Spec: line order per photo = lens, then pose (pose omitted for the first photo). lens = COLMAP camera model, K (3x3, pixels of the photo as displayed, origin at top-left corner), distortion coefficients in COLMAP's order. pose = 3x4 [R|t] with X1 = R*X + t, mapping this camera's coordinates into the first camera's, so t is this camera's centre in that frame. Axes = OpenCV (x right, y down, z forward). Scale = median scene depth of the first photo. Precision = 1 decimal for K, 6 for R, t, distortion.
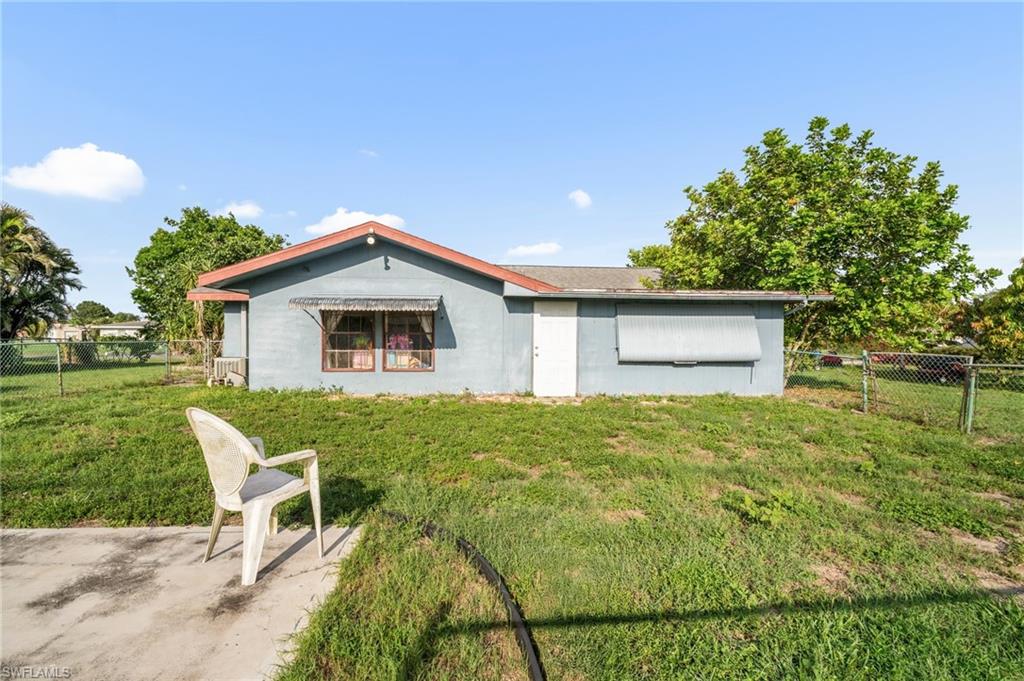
lens RADIAL K [[470.2, 0, 492.2], [0, 470.2, 339.3], [0, 0, 1]] dist [-0.000216, -0.004737]
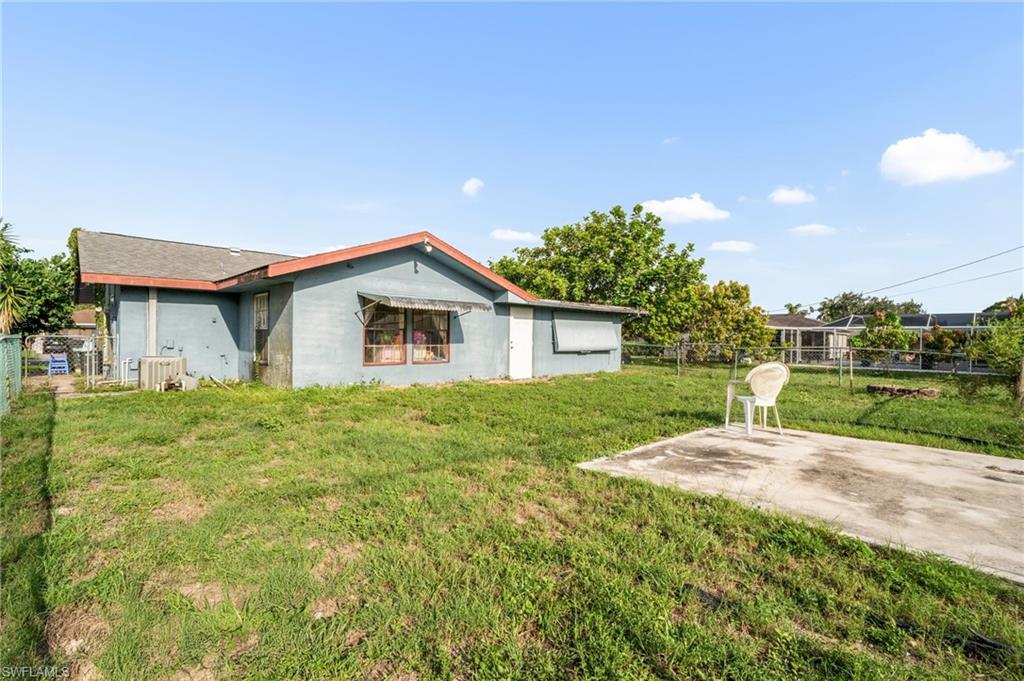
lens RADIAL K [[470.2, 0, 501.3], [0, 470.2, 336.6], [0, 0, 1]] dist [-0.000216, -0.004737]
pose [[0.778234, 0.003785, 0.627963, -0.758787], [-0.003237, 0.999993, -0.002015, 0.004947], [-0.627966, -0.000465, 0.778240, -0.000902]]
